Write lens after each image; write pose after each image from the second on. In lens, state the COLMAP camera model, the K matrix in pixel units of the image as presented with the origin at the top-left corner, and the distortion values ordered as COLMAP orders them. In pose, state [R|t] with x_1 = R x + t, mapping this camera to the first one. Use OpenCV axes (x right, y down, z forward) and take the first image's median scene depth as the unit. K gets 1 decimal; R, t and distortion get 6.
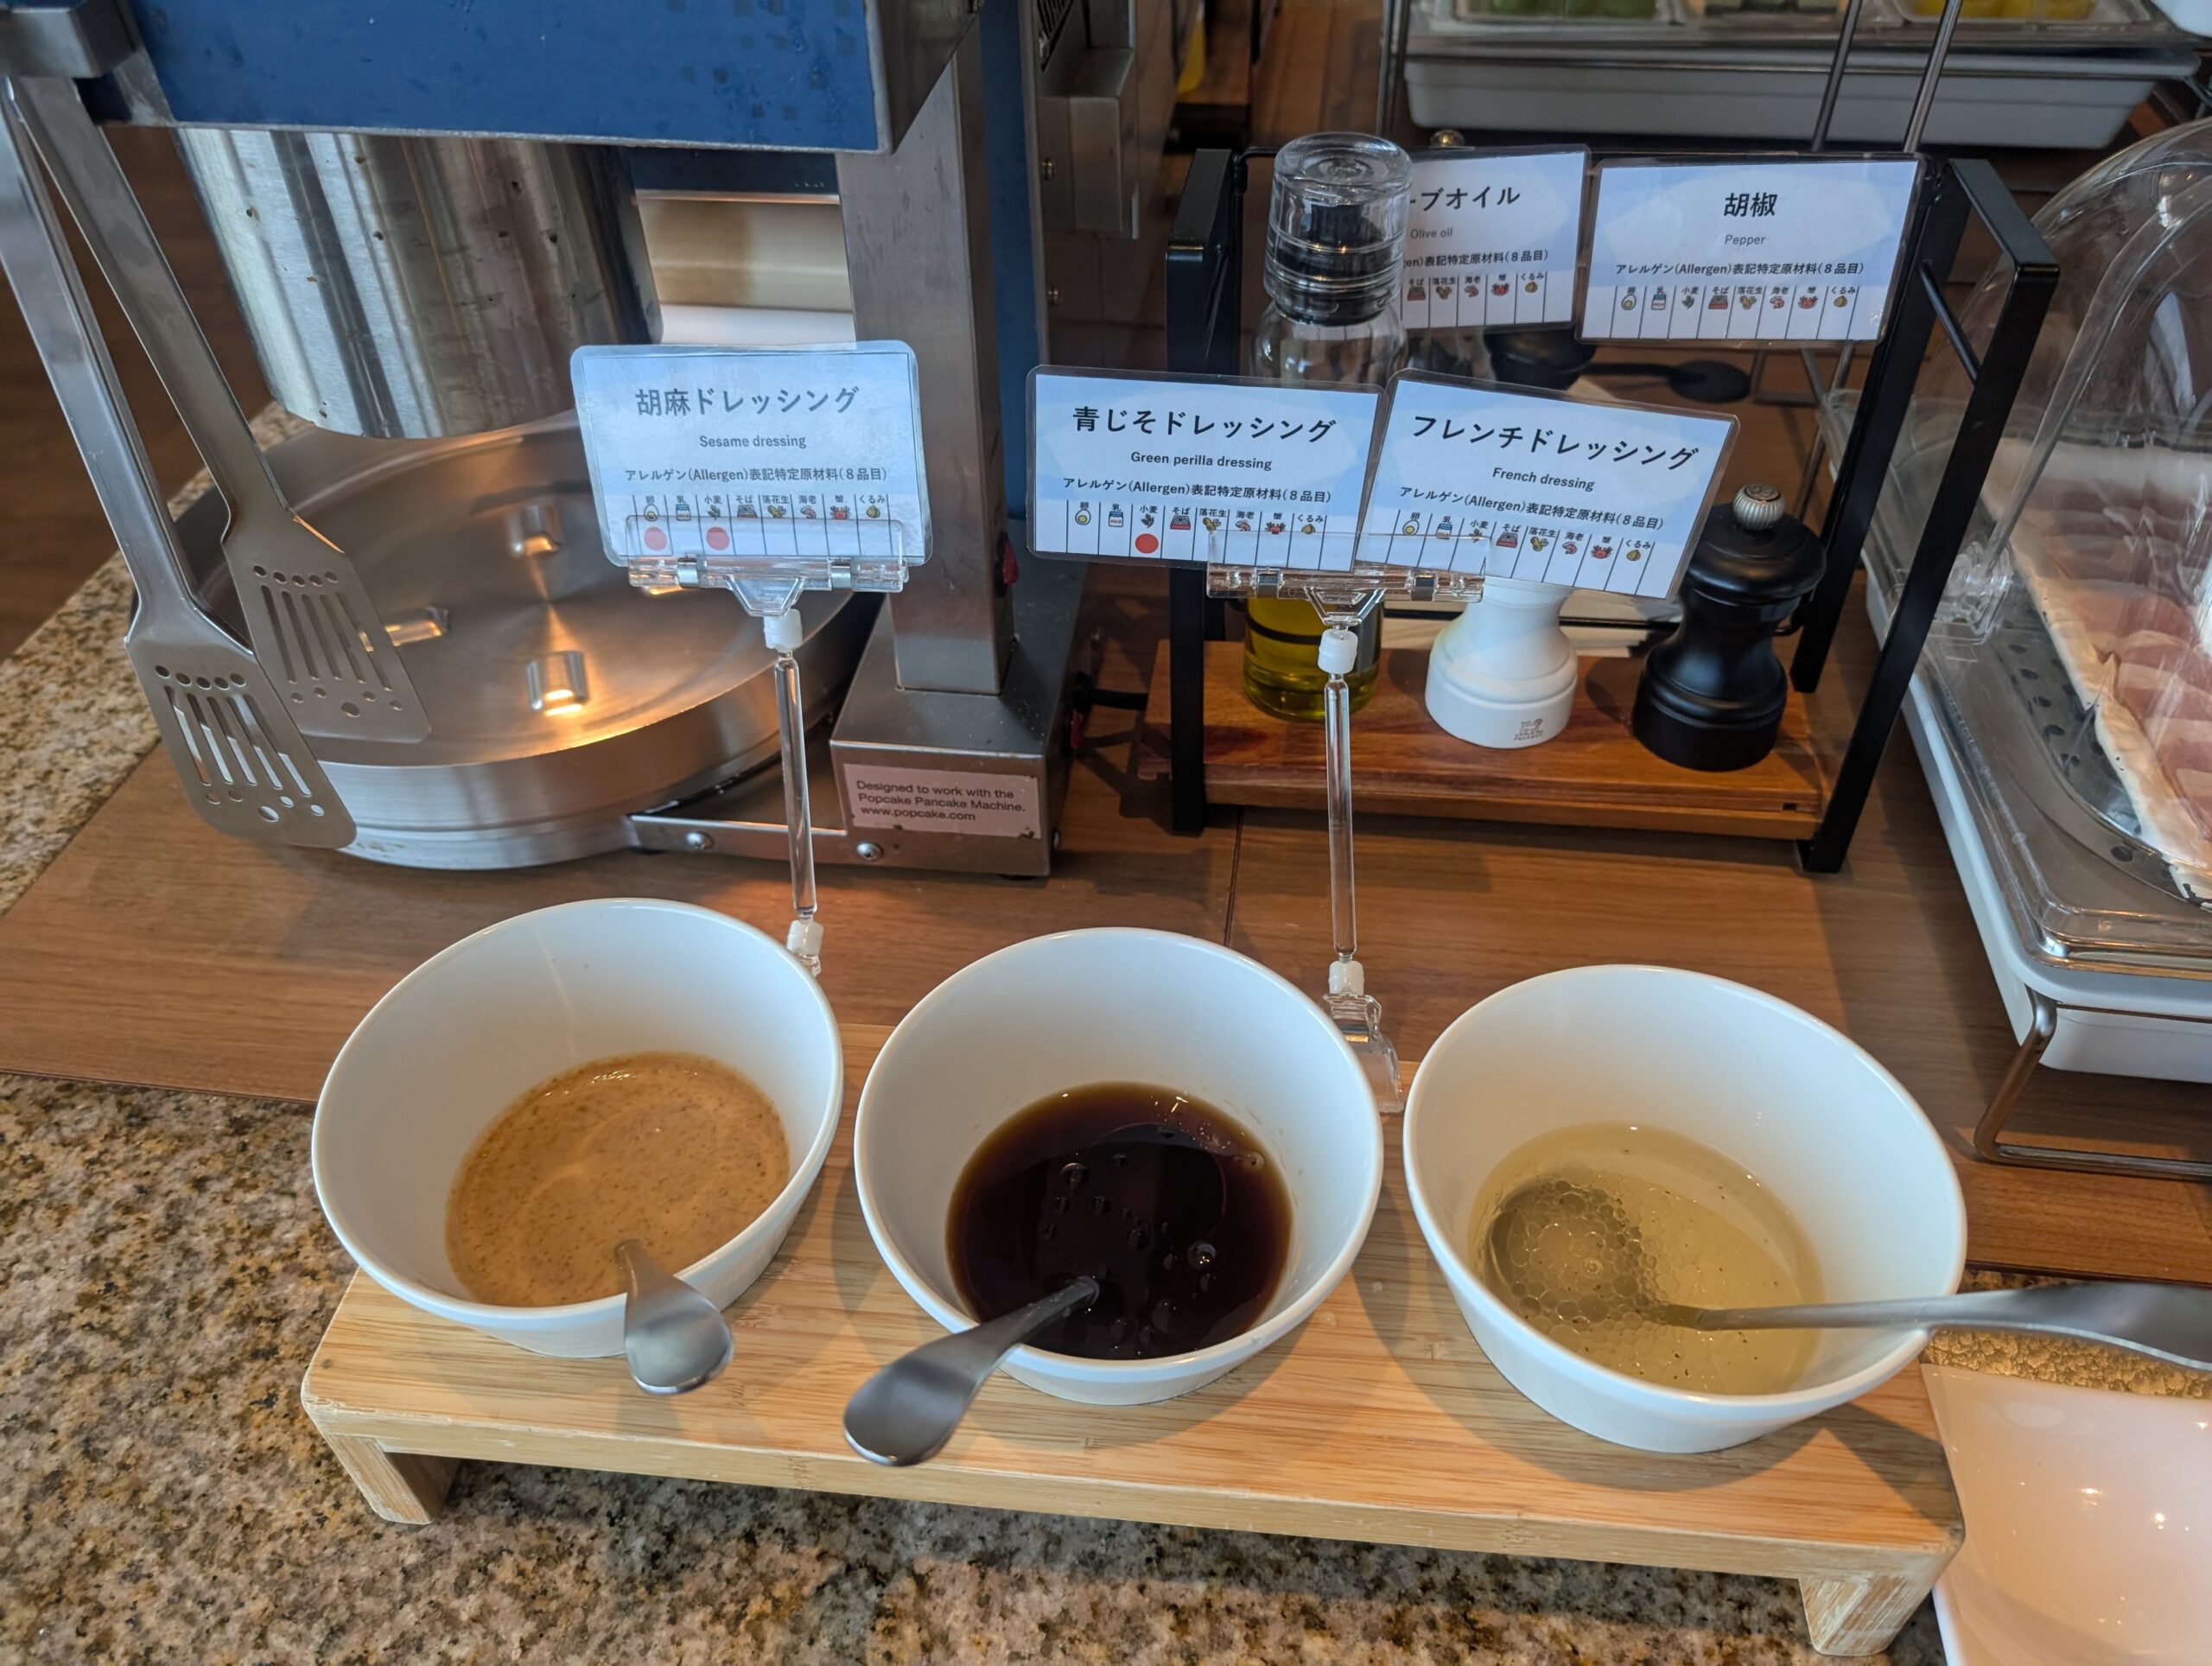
lens RADIAL K [[1565.6, 0, 1106.9], [0, 1565.6, 834.7], [0, 0, 1]] dist [0.022298, -0.007090]
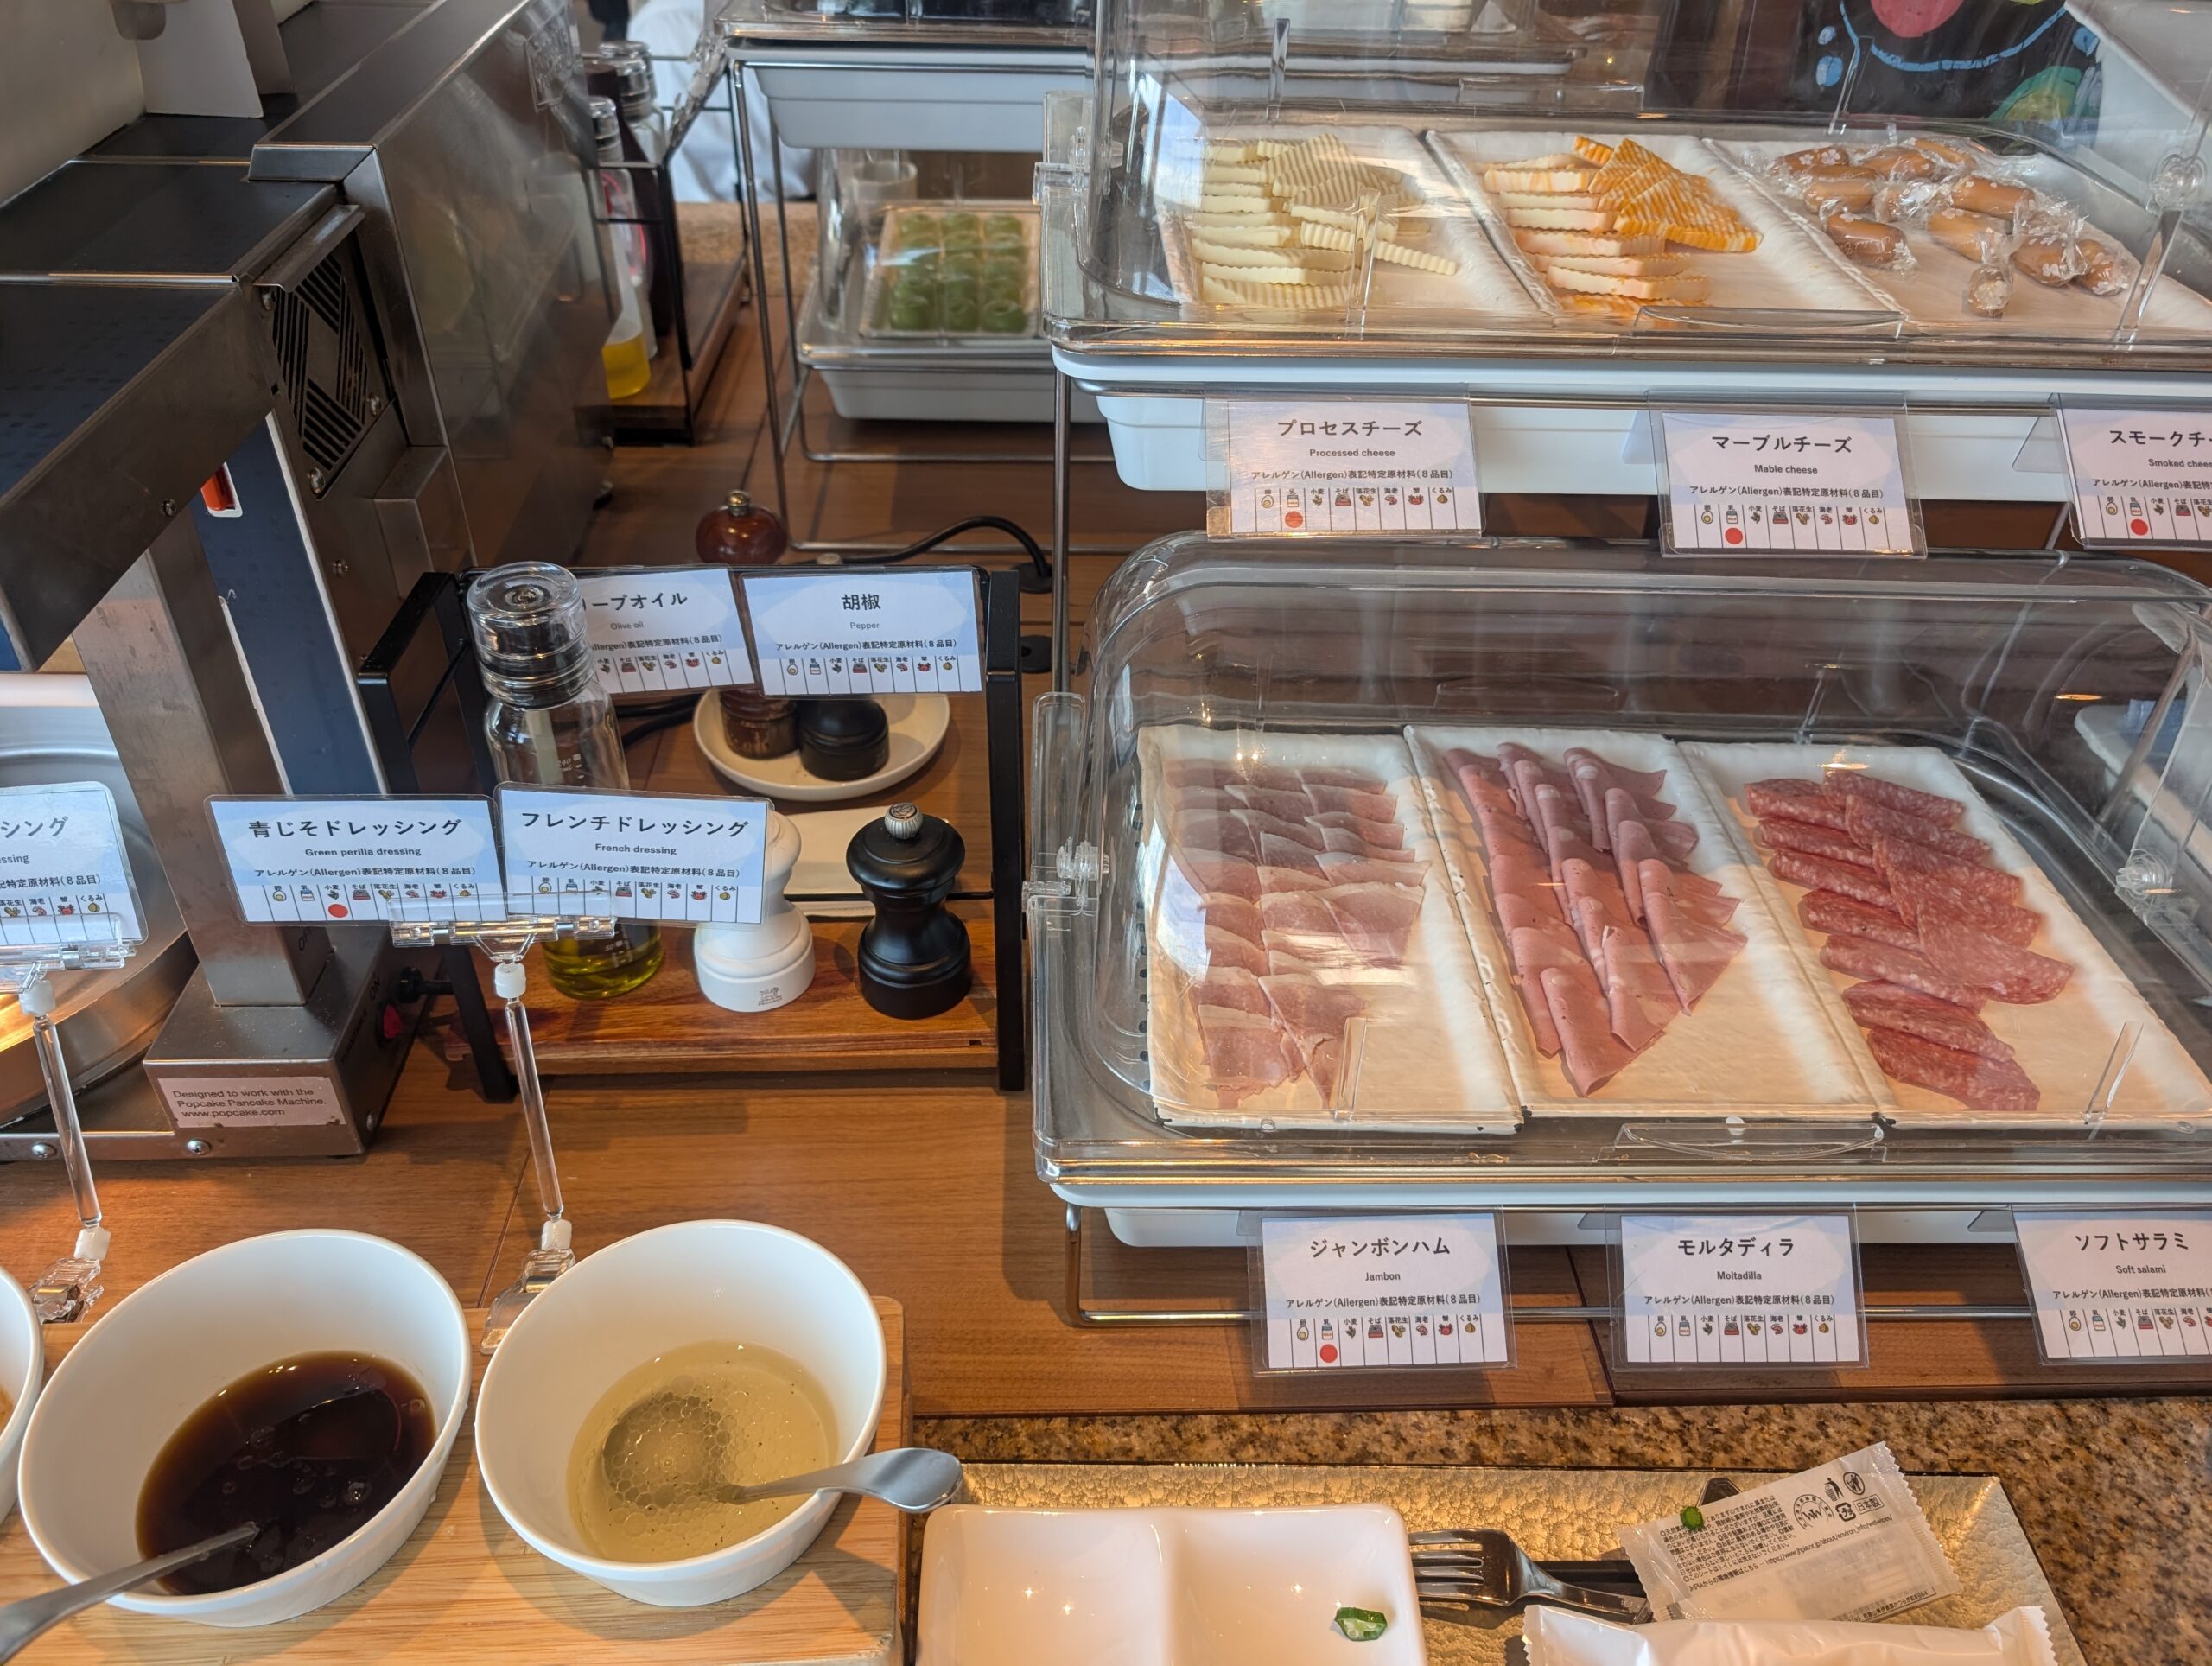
lens RADIAL K [[1617.6, 0, 1105.4], [0, 1617.6, 804.2], [0, 0, 1]] dist [0.026030, -0.003175]
pose [[0.990232, -0.063103, 0.124328, 0.430265], [0.073523, 0.993992, -0.081084, -0.106330], [-0.118465, 0.089433, 0.988923, -0.344430]]
